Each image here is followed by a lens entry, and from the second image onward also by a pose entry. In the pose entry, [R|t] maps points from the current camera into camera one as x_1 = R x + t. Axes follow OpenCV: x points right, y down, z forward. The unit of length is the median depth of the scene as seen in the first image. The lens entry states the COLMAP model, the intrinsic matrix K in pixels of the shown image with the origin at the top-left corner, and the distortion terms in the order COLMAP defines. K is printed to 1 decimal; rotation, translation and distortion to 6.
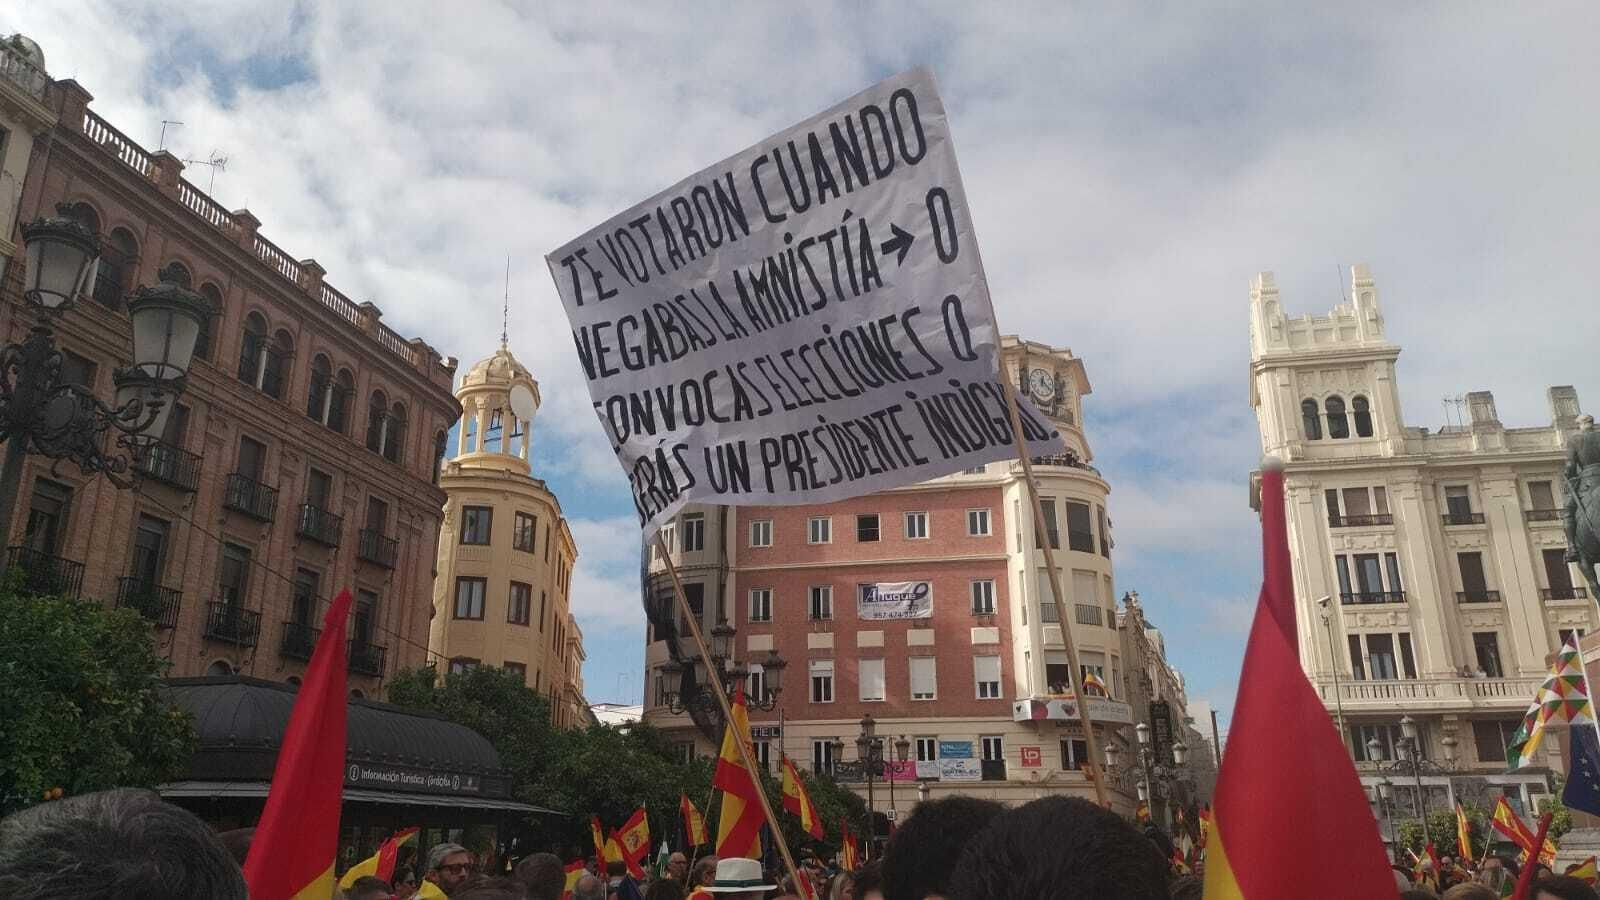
lens RADIAL K [[1255.4, 0, 798.3], [0, 1255.4, 453.4], [0, 0, 1]] dist [0.095527, -0.090005]
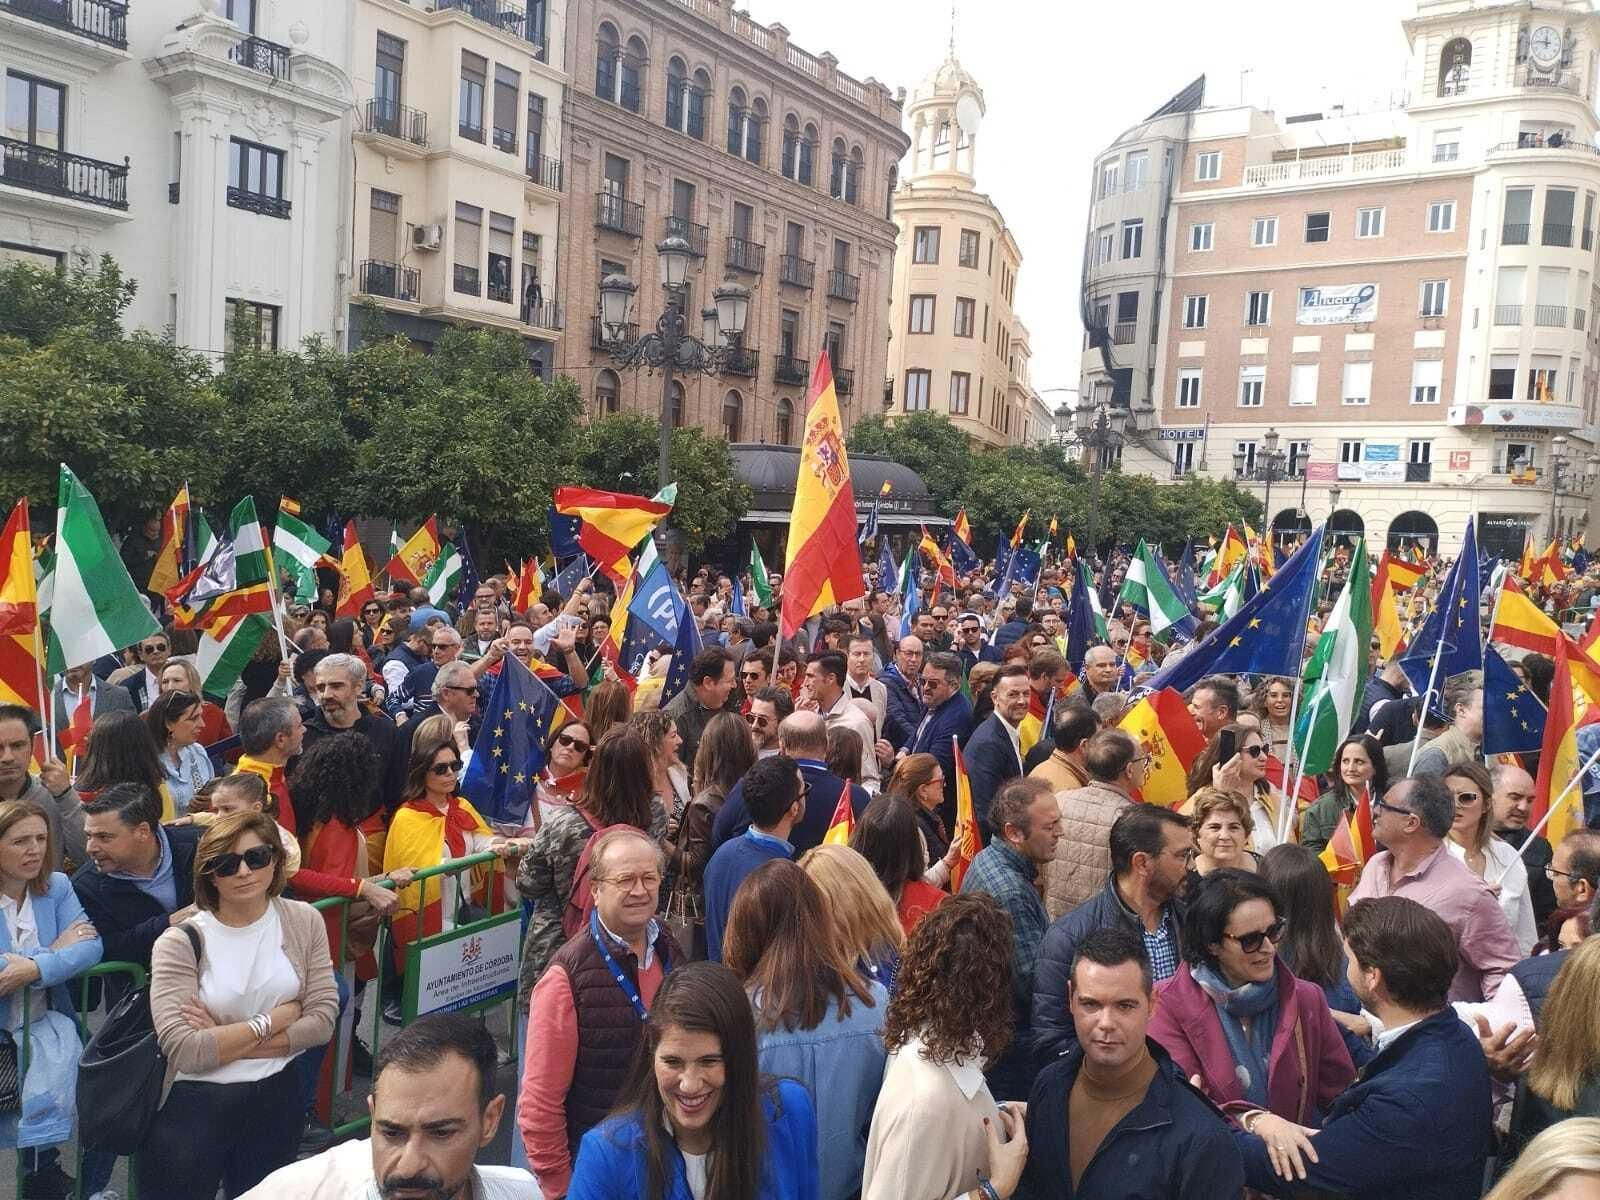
lens RADIAL K [[1282.2, 0, 778.9], [0, 1282.2, 679.8], [0, 0, 1]] dist [0.010725, -0.026168]
pose [[0.931020, 0.082032, -0.355631, 0.052707], [0.074710, 0.910944, 0.405709, -0.059214], [0.357241, -0.404292, 0.841978, -0.138682]]
